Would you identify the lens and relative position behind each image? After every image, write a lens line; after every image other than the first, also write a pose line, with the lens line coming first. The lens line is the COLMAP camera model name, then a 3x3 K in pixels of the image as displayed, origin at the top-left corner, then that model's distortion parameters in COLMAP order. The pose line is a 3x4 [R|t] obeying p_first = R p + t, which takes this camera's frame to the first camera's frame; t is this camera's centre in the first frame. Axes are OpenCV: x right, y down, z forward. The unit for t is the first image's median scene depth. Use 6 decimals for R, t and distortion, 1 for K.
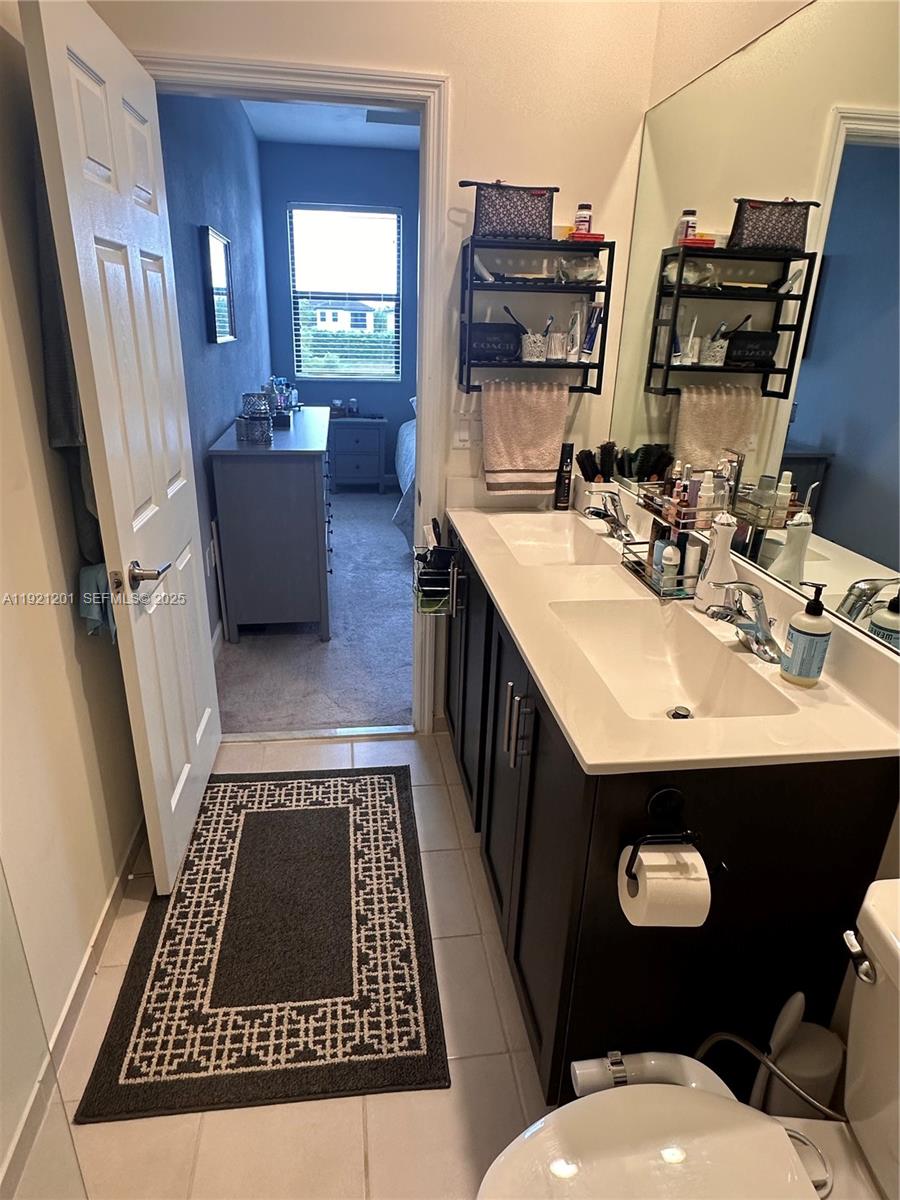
lens RADIAL K [[705.8, 0, 446.5], [0, 705.8, 601.5], [0, 0, 1]] dist [-0.002147, 0.006993]
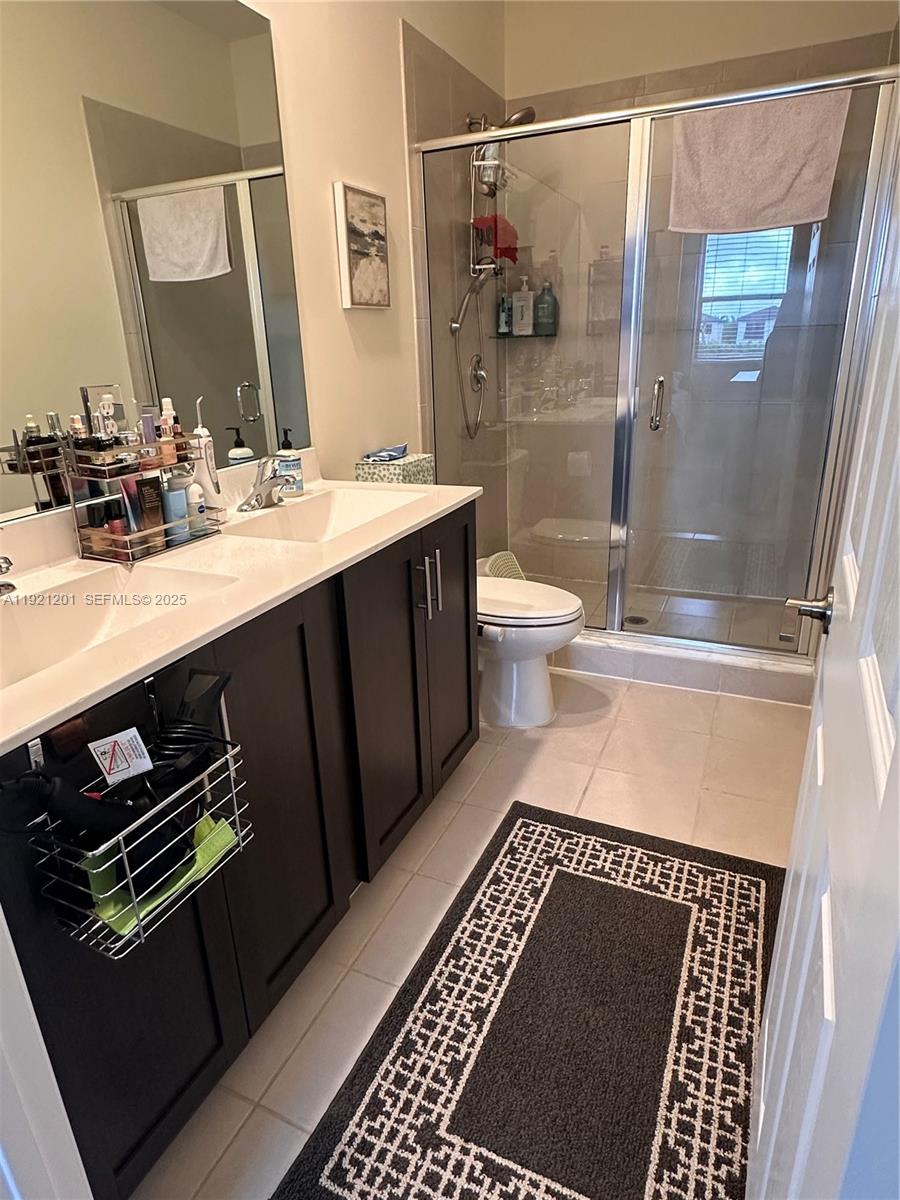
lens RADIAL K [[705.8, 0, 449.3], [0, 705.8, 597.0], [0, 0, 1]] dist [-0.002147, 0.006993]
pose [[-0.844965, -0.181178, 0.503199, -0.421193], [0.213812, 0.747978, 0.628341, -0.430657], [-0.490223, 0.638516, -0.593278, 1.330803]]
